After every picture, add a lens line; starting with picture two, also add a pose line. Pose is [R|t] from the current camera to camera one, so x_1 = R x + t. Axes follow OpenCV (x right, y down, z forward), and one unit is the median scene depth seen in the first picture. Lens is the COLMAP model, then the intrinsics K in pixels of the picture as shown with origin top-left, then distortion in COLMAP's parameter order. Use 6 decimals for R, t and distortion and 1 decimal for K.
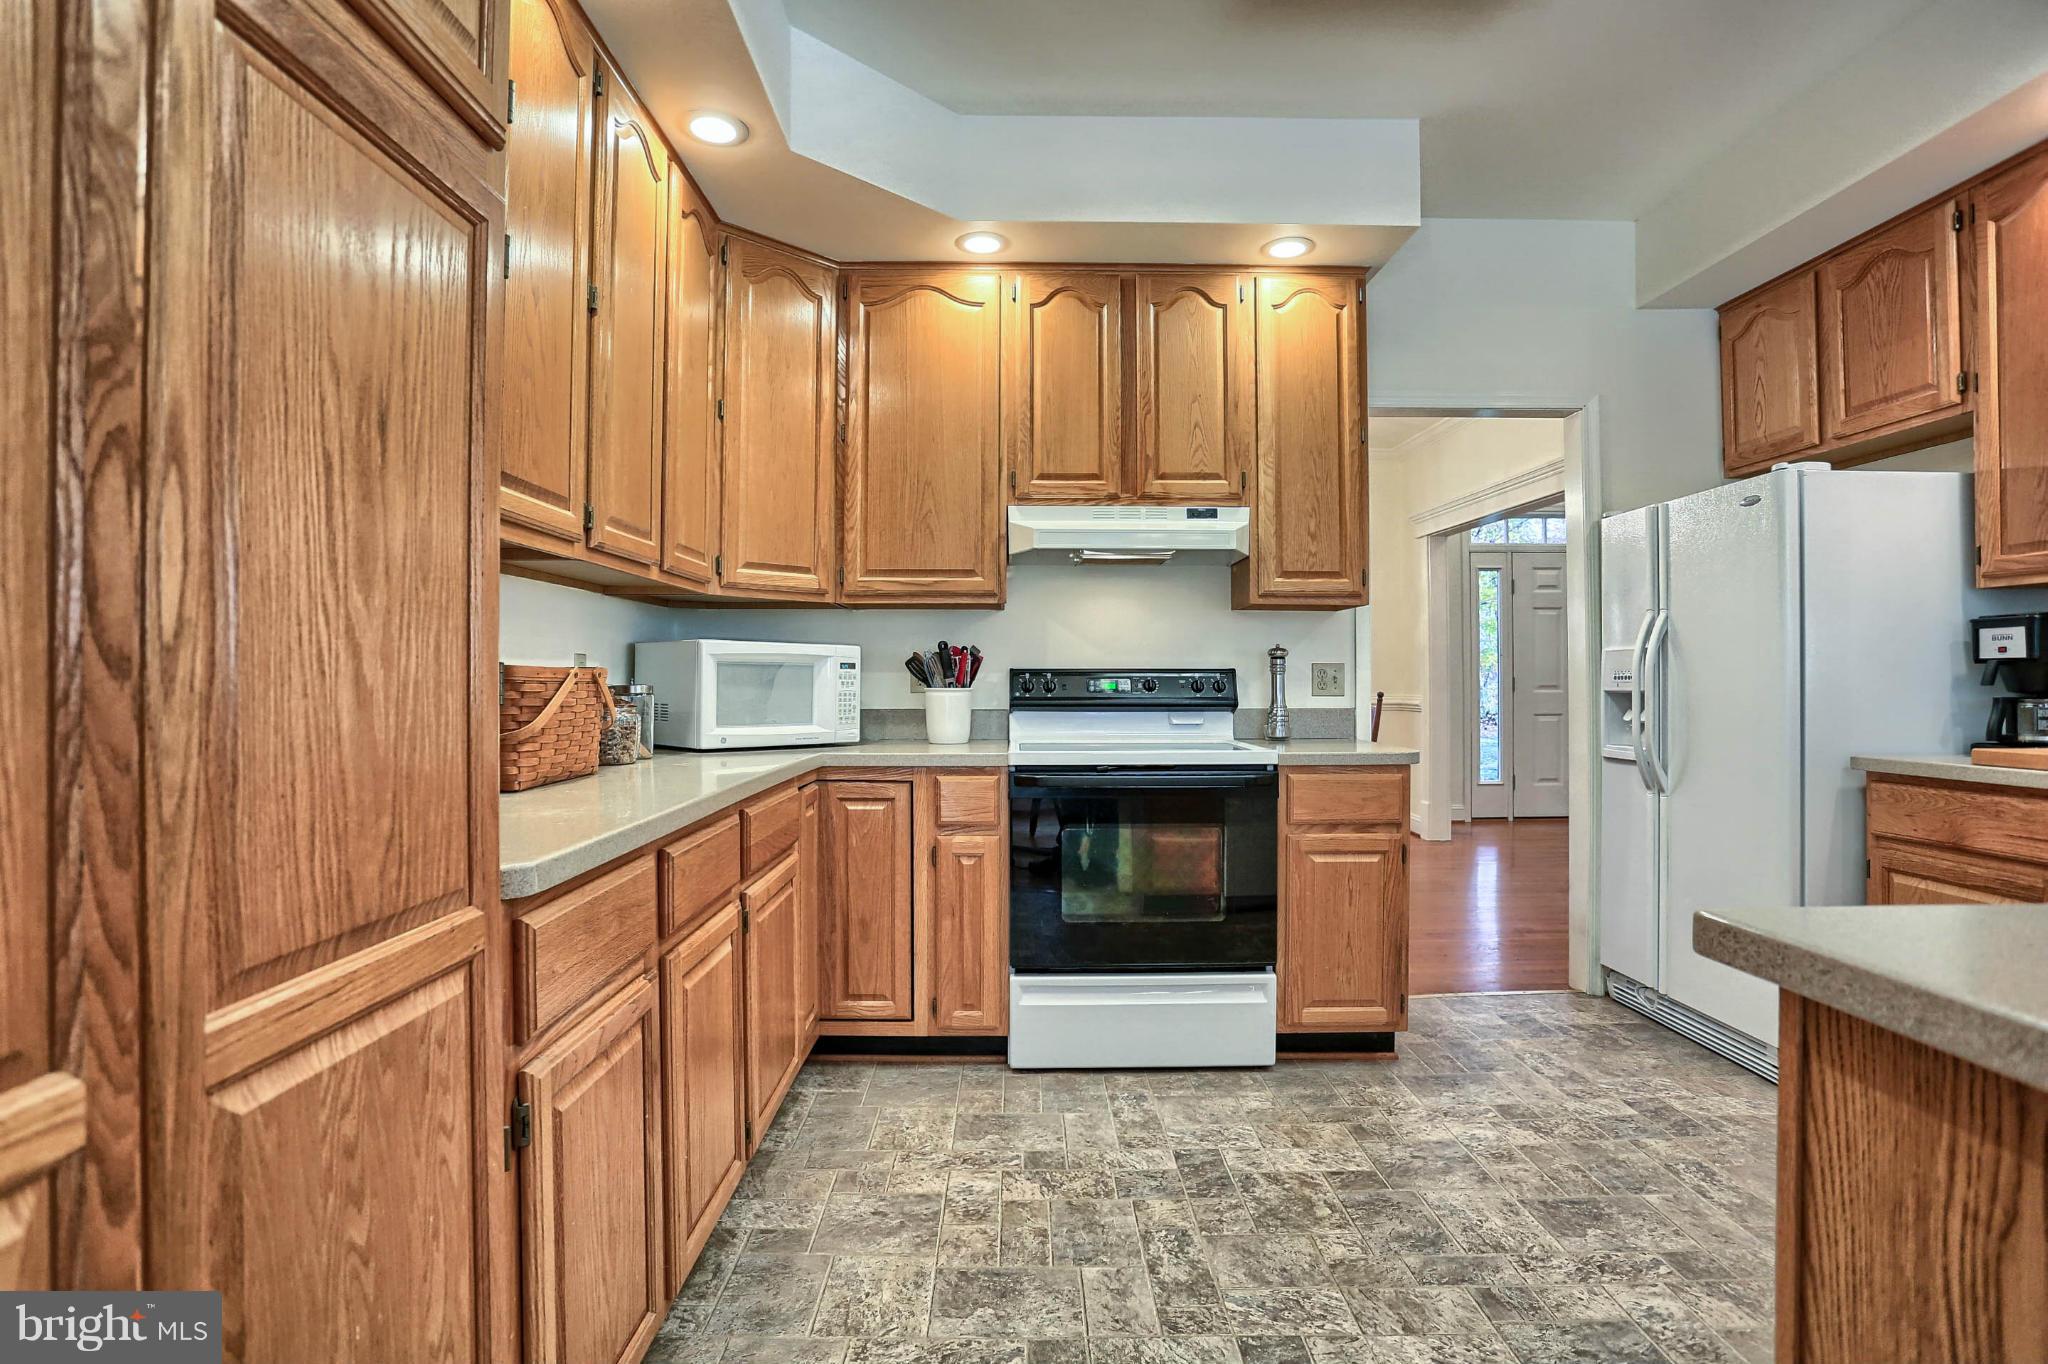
lens RADIAL K [[1009.5, 0, 1022.3], [0, 1009.5, 676.5], [0, 0, 1]] dist [-0.079909, 0.030376]
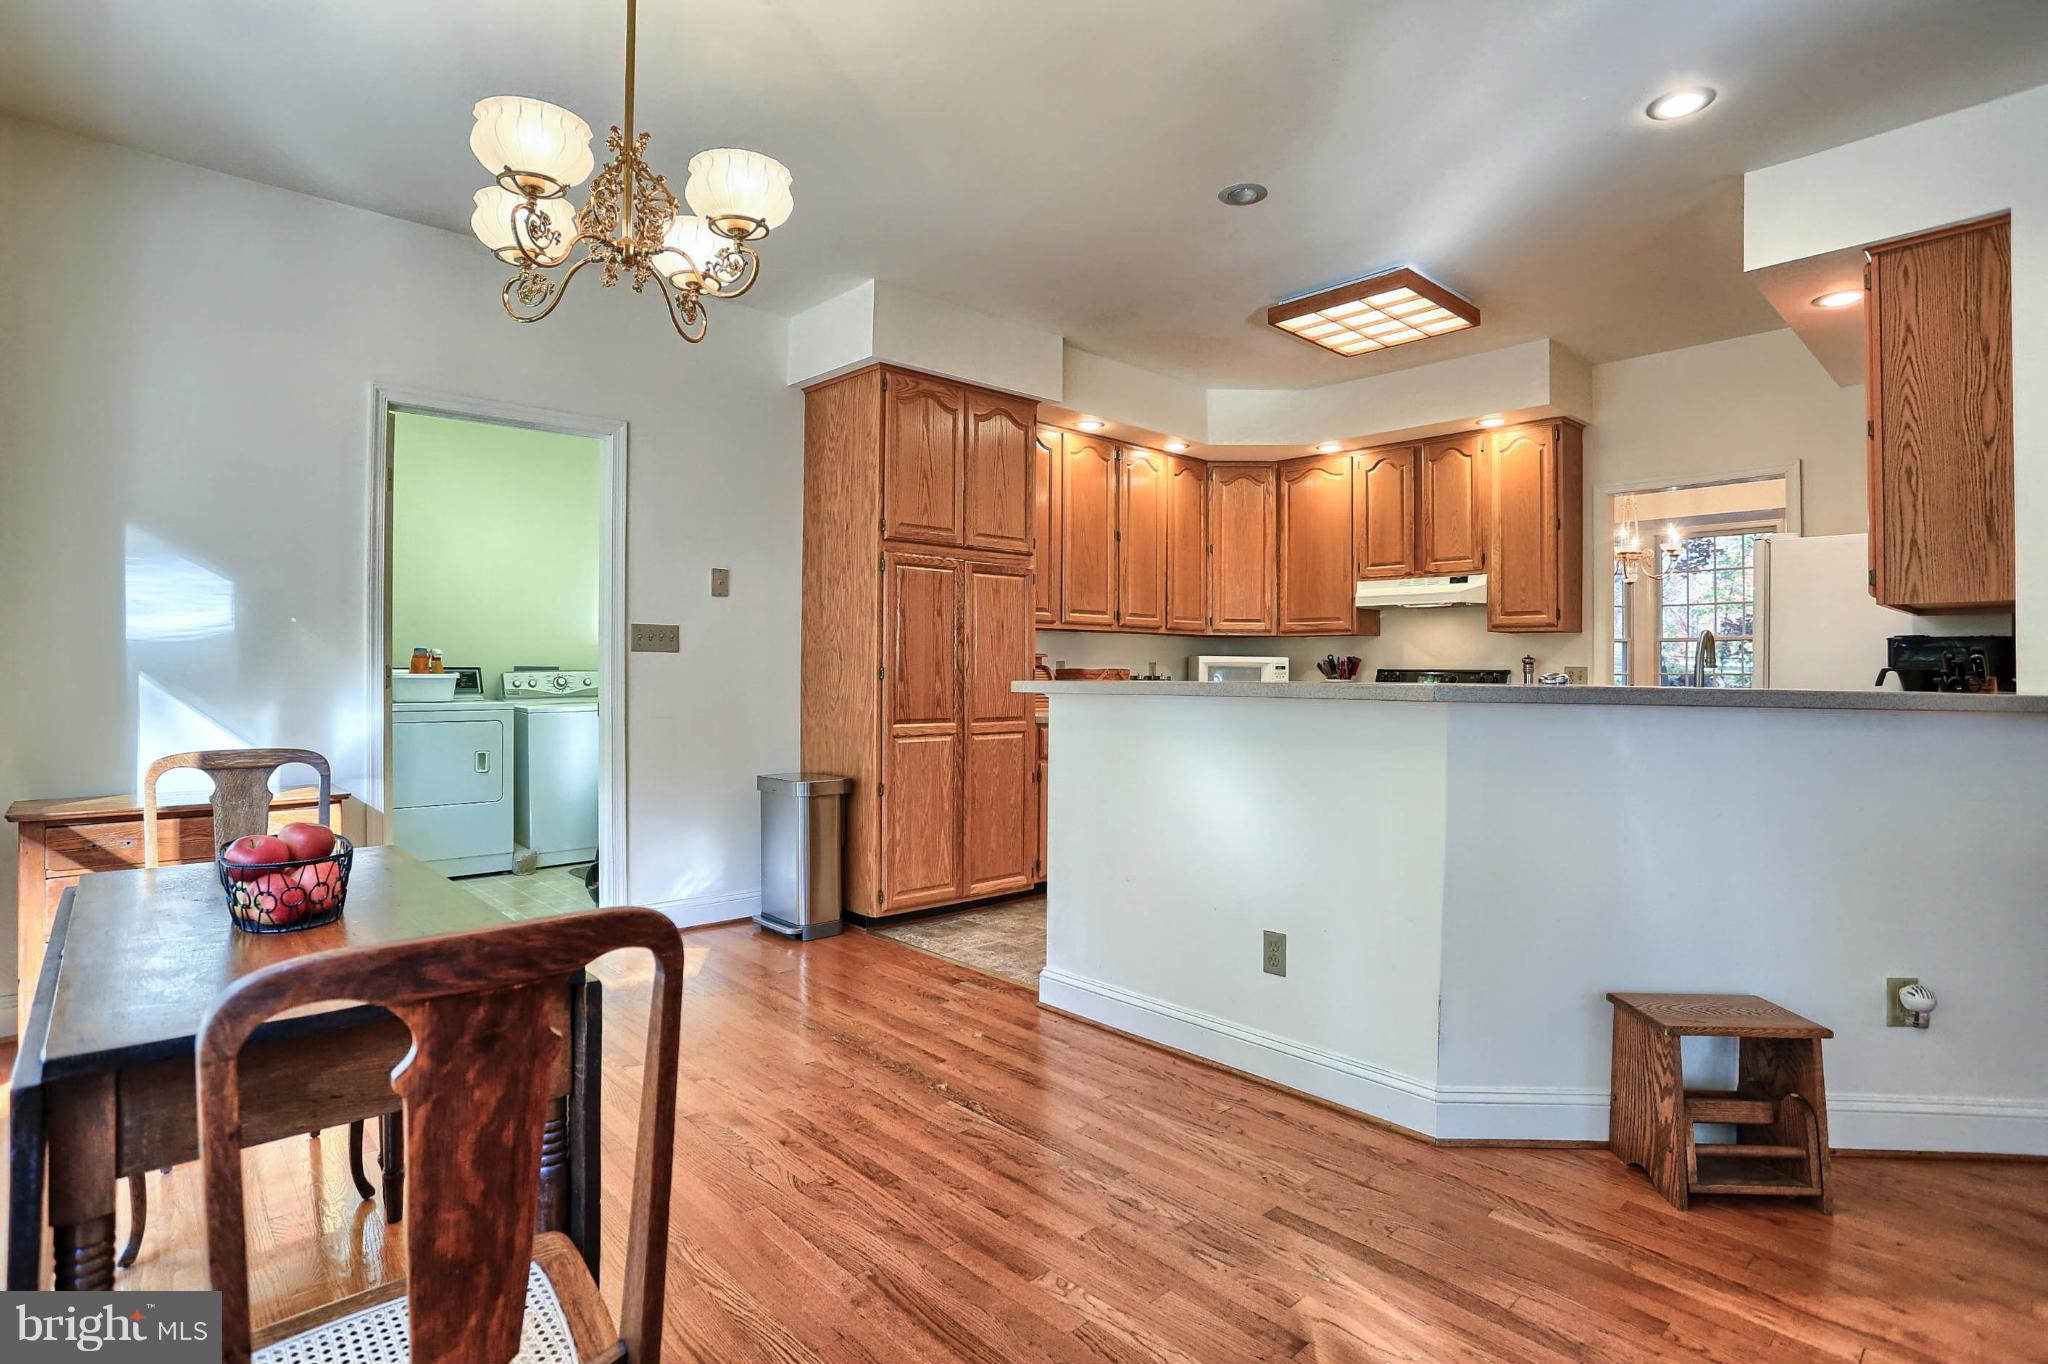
lens RADIAL K [[1009.5, 0, 1022.3], [0, 1009.5, 676.5], [0, 0, 1]] dist [-0.079909, 0.030376]
pose [[0.691742, 0.007357, -0.722108, 0.894148], [-0.006582, 0.999971, 0.003882, 0.001467], [0.722115, 0.002068, 0.691770, -0.720212]]
